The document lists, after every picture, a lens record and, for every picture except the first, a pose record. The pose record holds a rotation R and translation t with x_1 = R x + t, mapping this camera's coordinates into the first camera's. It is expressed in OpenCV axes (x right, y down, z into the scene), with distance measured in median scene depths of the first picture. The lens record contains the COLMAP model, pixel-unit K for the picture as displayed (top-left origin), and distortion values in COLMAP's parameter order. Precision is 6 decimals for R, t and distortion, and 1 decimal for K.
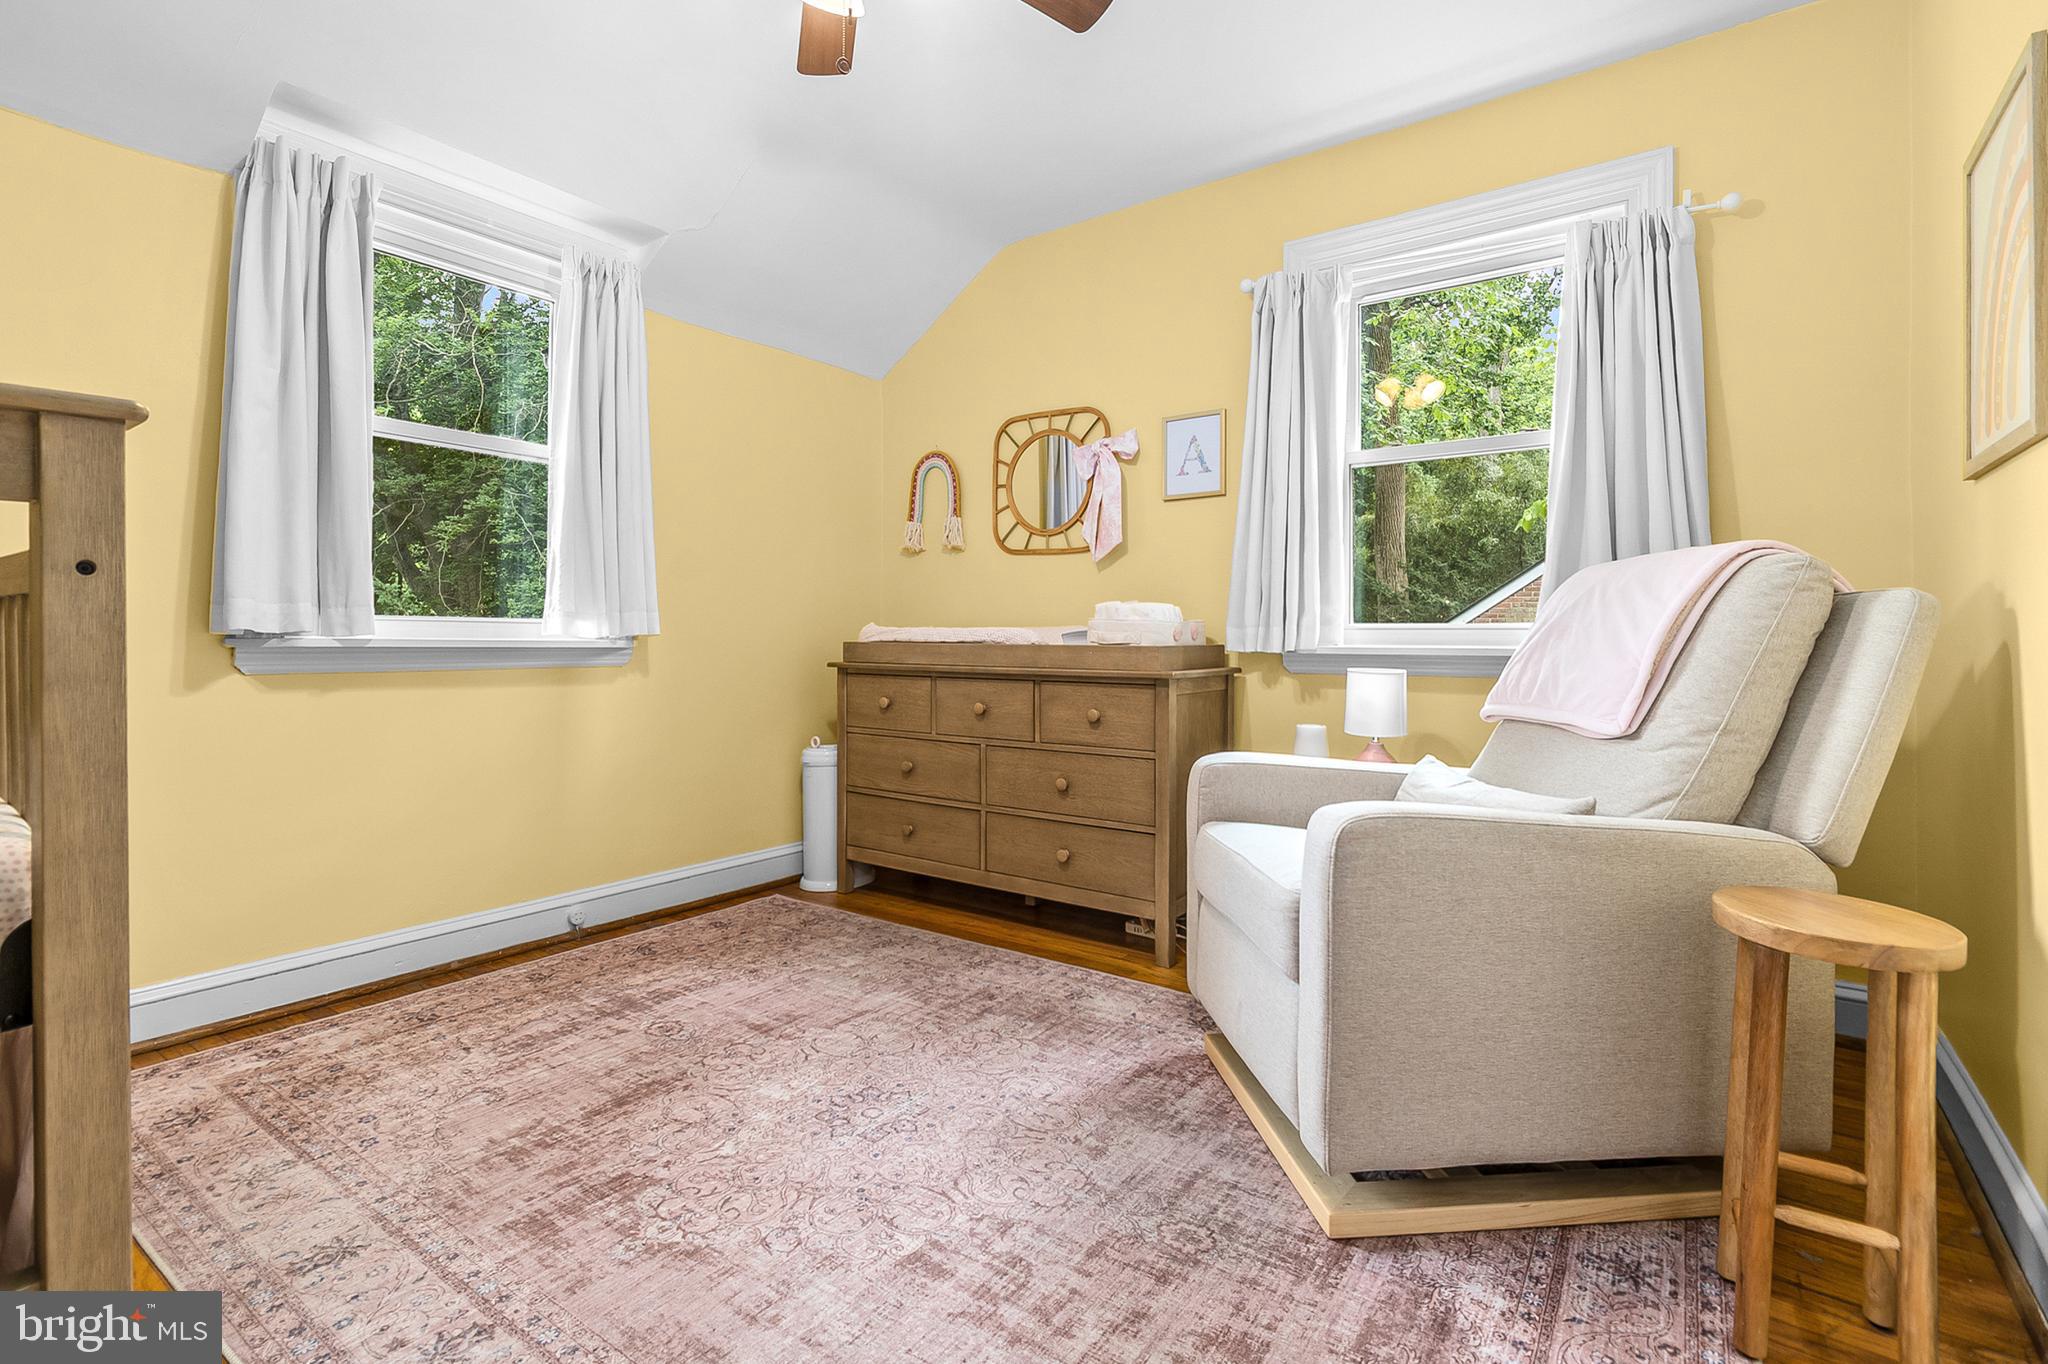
lens RADIAL K [[942.4, 0, 1035.9], [0, 942.4, 650.5], [0, 0, 1]] dist [0.010350, -0.000077]
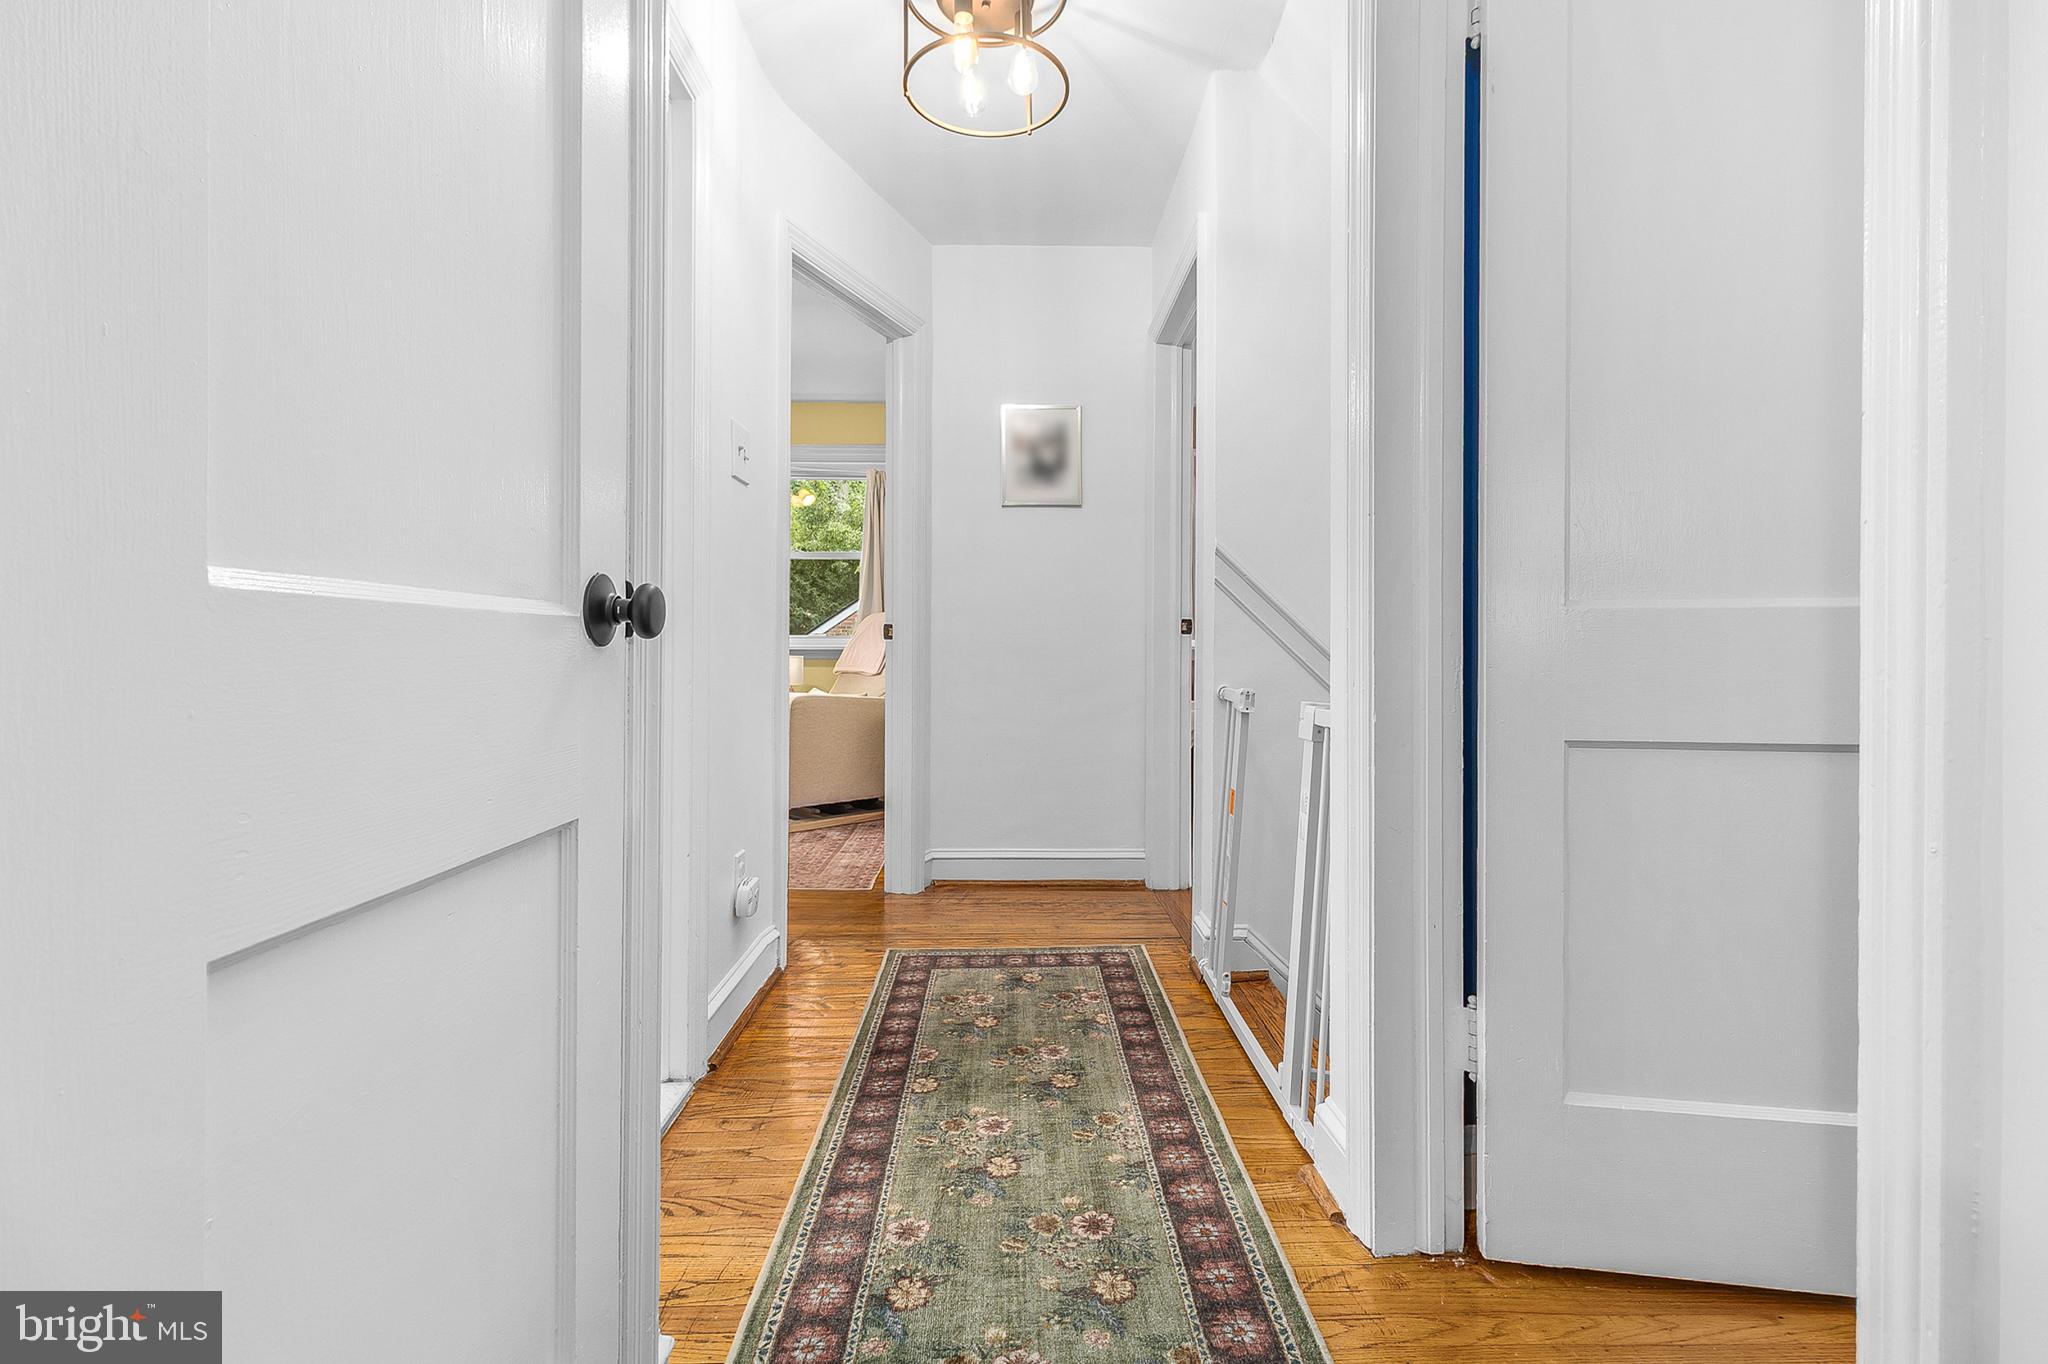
lens RADIAL K [[942.4, 0, 1035.9], [0, 942.4, 650.5], [0, 0, 1]] dist [0.010350, -0.000077]
pose [[0.796564, -0.014710, 0.604375, -0.468053], [0.019590, 0.999807, -0.001485, 0.016896], [-0.604237, 0.013023, 0.796698, -1.008249]]
